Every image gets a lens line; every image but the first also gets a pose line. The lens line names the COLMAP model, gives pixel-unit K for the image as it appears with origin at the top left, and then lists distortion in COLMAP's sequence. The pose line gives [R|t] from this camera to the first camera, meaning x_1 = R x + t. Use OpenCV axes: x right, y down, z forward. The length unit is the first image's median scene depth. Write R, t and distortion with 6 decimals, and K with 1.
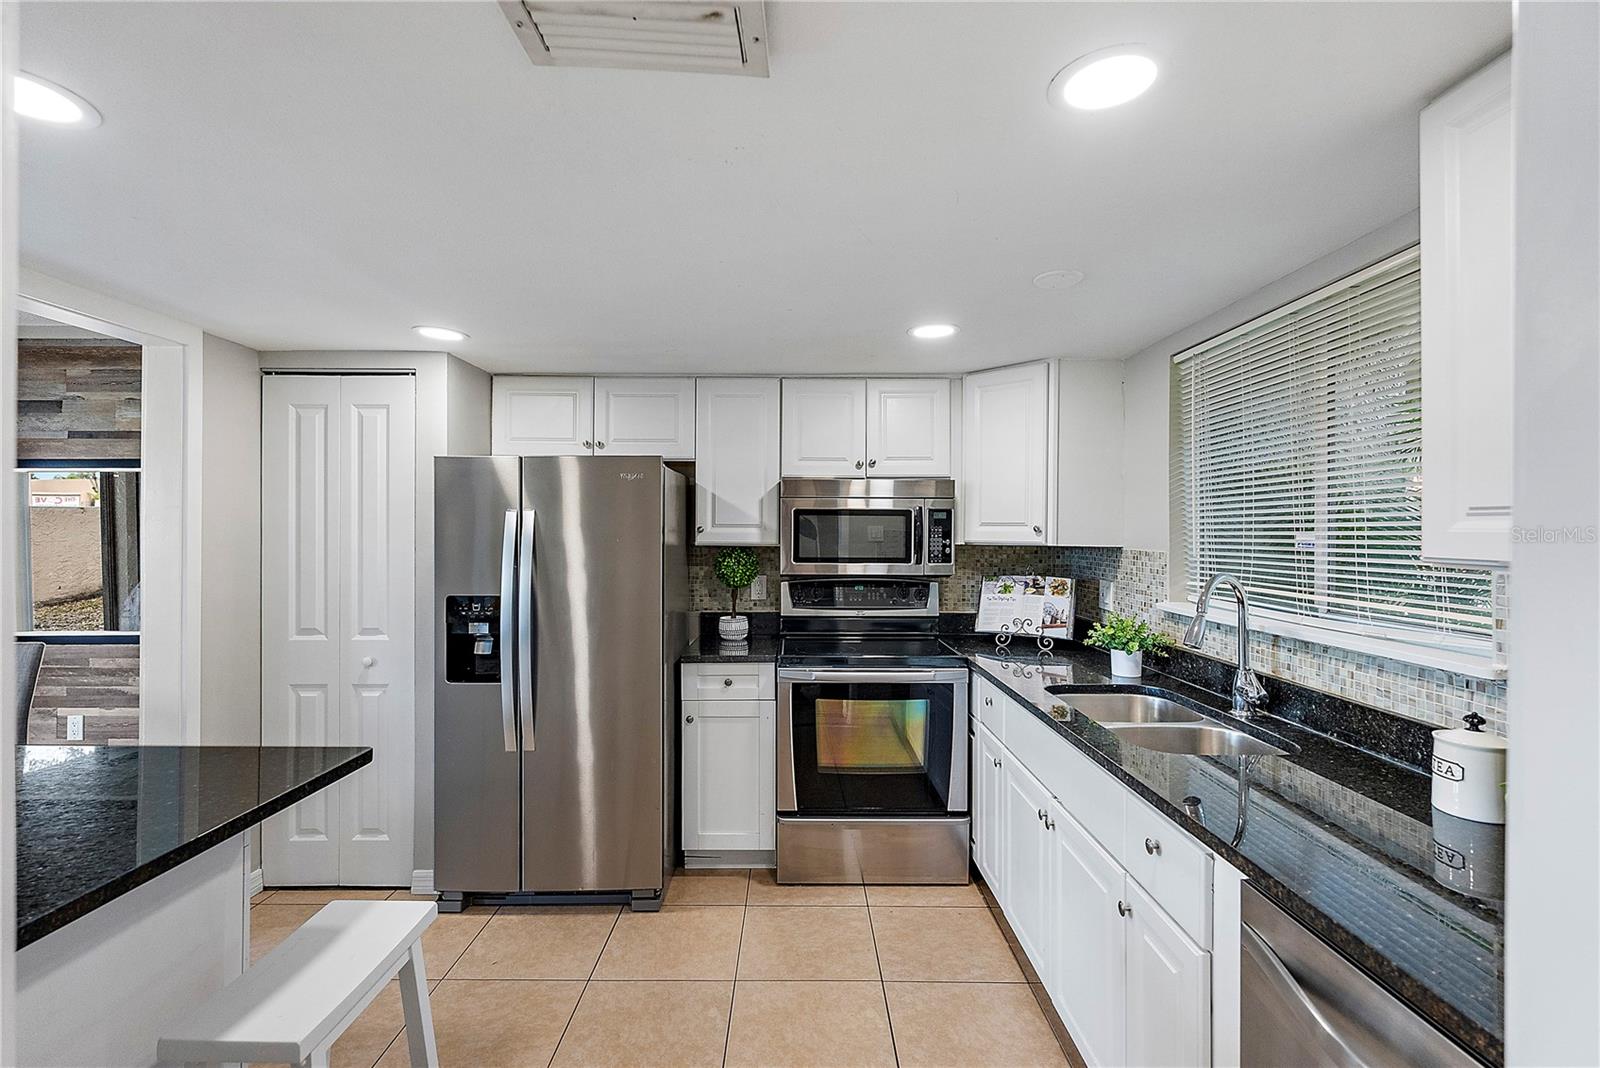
lens RADIAL K [[730.4, 0, 800.9], [0, 730.4, 524.3], [0, 0, 1]] dist [-0.002586, -0.000185]
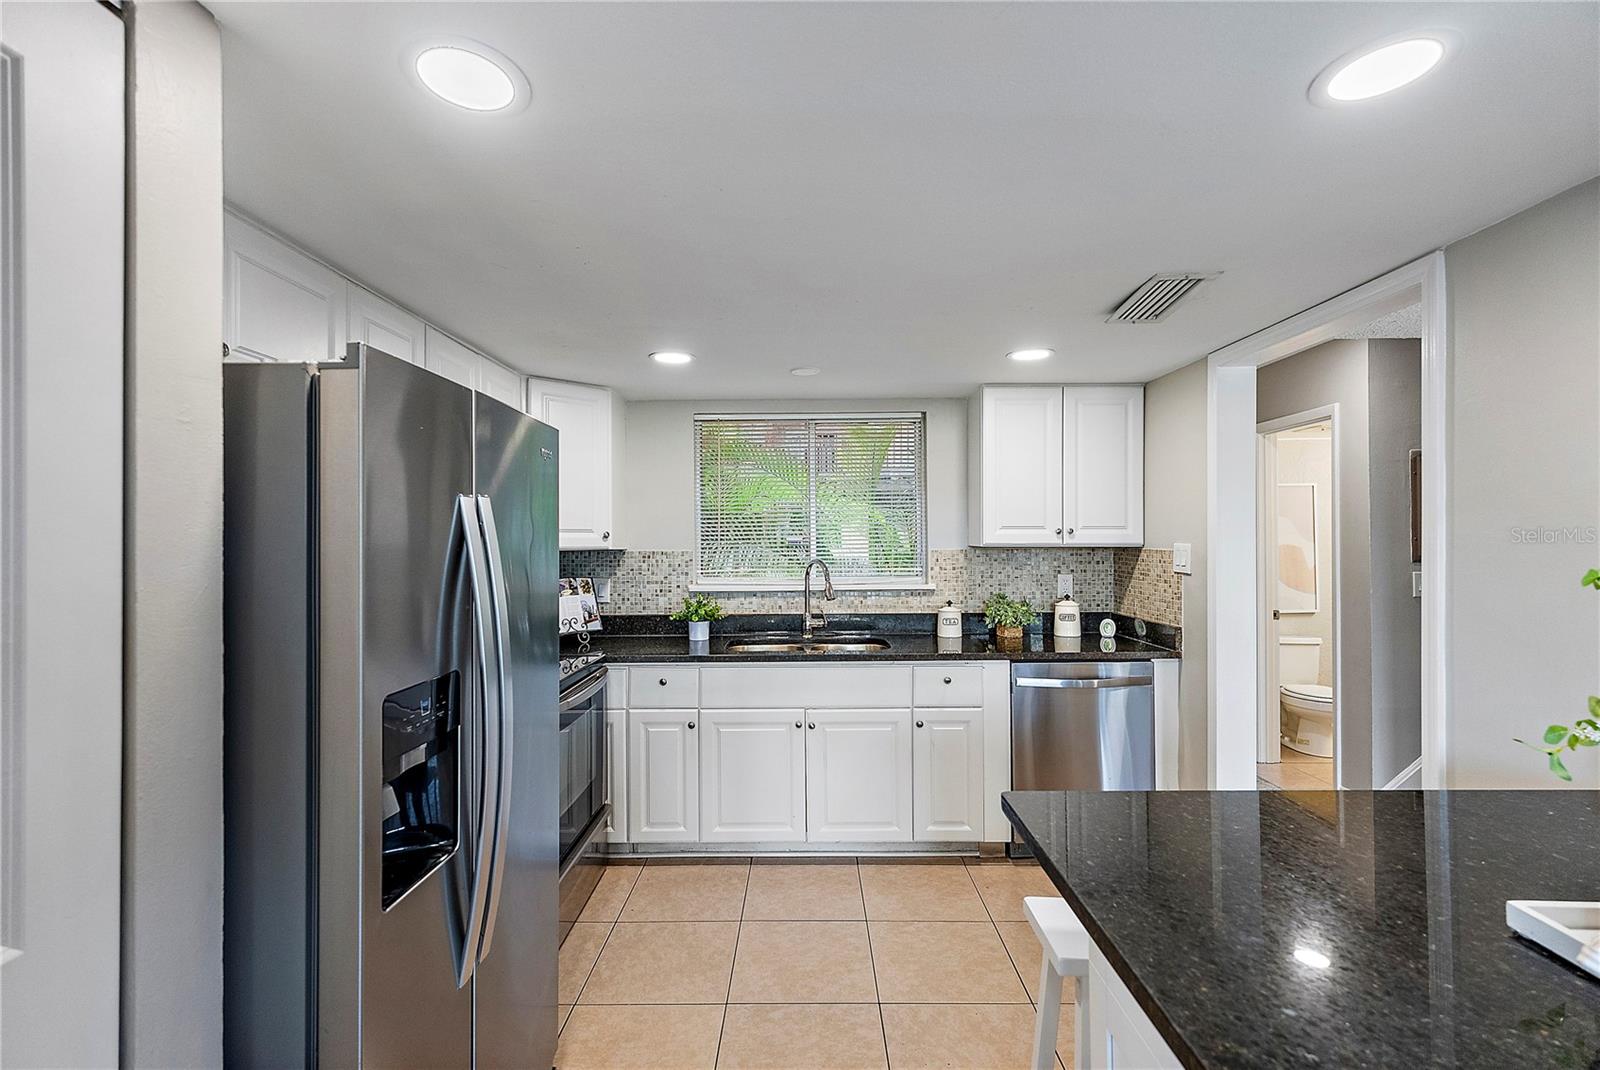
lens RADIAL K [[730.4, 0, 786.9], [0, 730.4, 541.3], [0, 0, 1]] dist [-0.002586, -0.000185]
pose [[0.002043, -0.005658, 0.999982, -0.769096], [-0.003012, 0.999979, 0.005664, 0.008442], [-0.999993, -0.003023, 0.002026, 0.676865]]
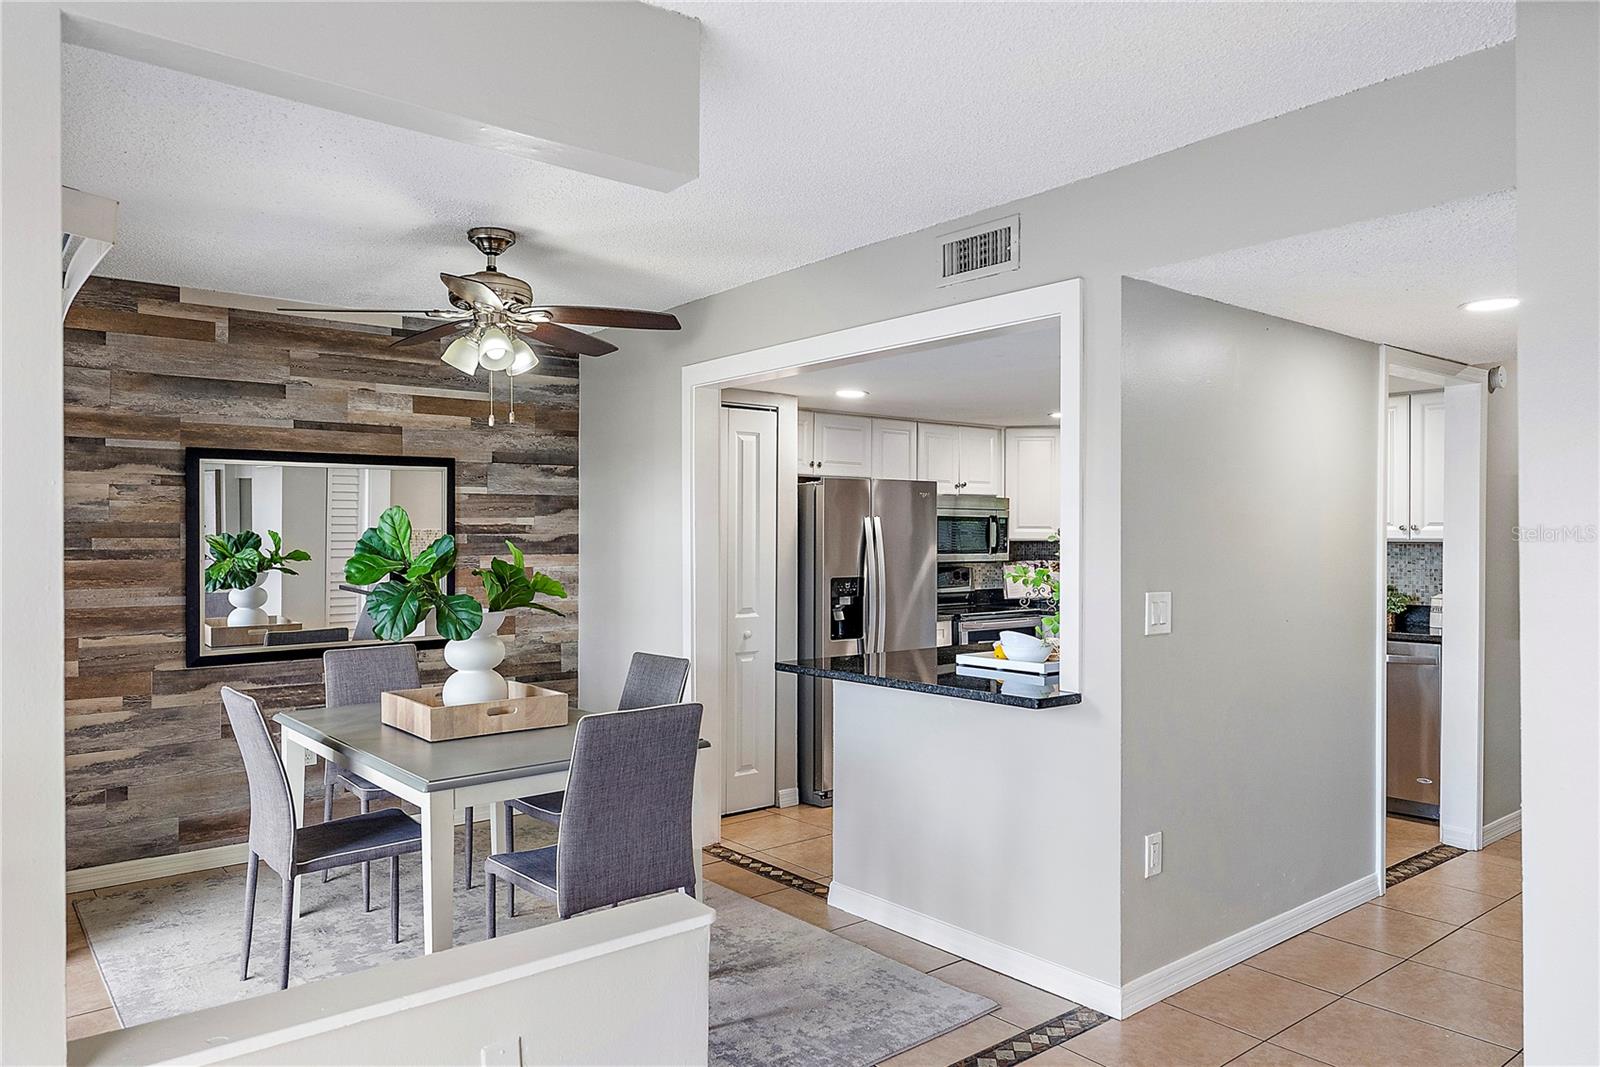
lens RADIAL K [[1097.5, 0, 798.2], [0, 1097.5, 535.1], [0, 0, 1]] dist [-0.005095, -0.000390]
pose [[0.773563, -0.002571, 0.633714, -1.577305], [-0.003459, 0.999960, 0.008279, -0.001015], [-0.633710, -0.008596, 0.773523, -0.487741]]
